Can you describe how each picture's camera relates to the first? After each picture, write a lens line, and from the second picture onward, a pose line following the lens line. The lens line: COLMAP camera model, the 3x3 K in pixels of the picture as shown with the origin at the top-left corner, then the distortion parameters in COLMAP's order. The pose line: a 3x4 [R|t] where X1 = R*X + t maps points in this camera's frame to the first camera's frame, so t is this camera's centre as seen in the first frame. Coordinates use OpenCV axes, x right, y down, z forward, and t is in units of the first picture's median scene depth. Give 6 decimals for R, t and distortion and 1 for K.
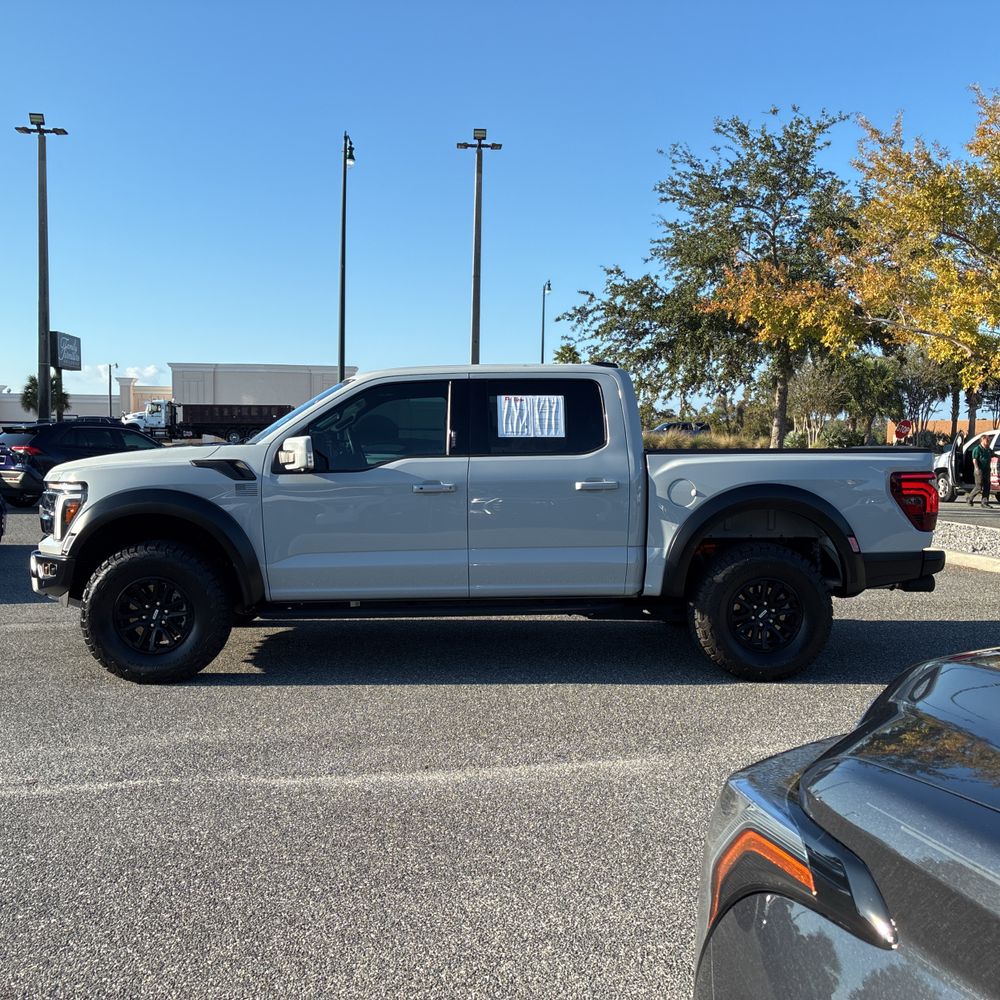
lens RADIAL K [[1012.9, 0, 495.2], [0, 1012.9, 476.0], [0, 0, 1]] dist [0.028157, 0.000000]
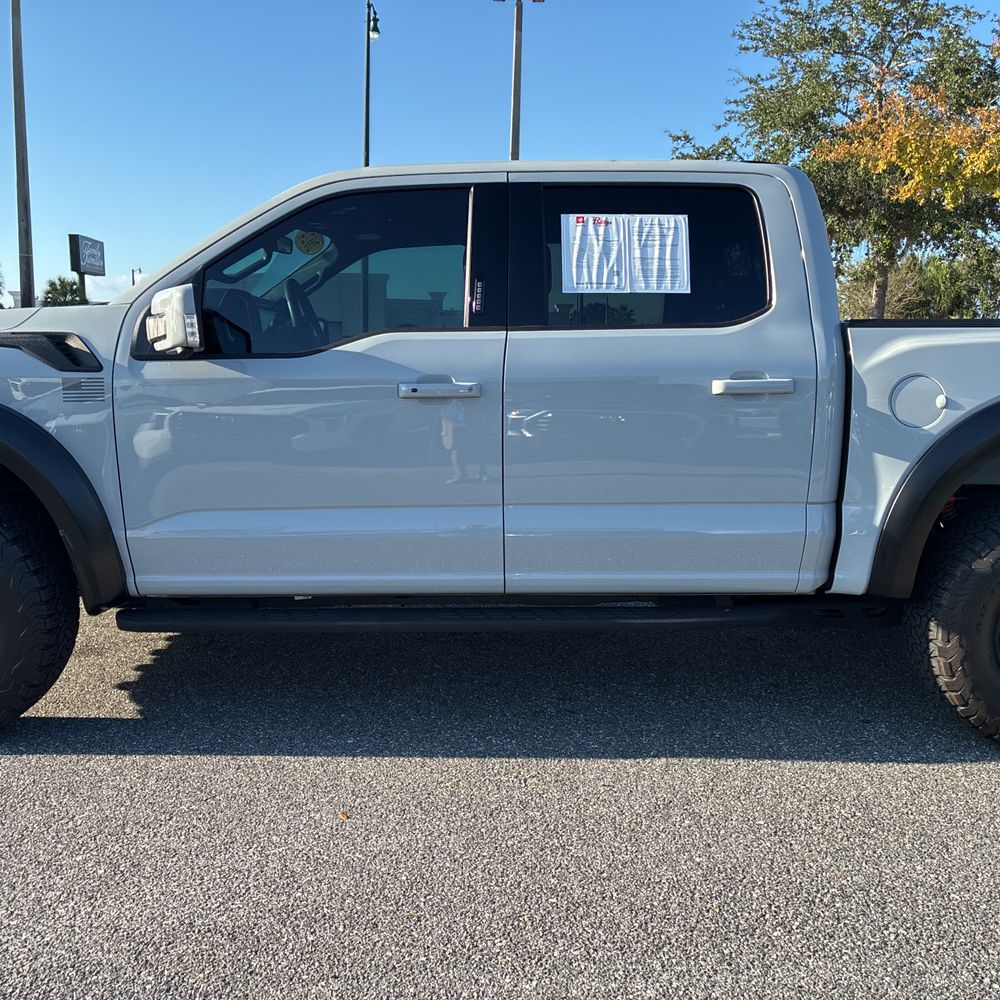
lens RADIAL K [[1012.9, 0, 492.4], [0, 1012.9, 485.7], [0, 0, 1]] dist [0.028157, 0.000000]
pose [[0.999299, 0.009992, -0.036090, -0.013368], [-0.006531, 0.995478, 0.094772, 0.011507], [0.036874, -0.094470, 0.994845, 0.463804]]
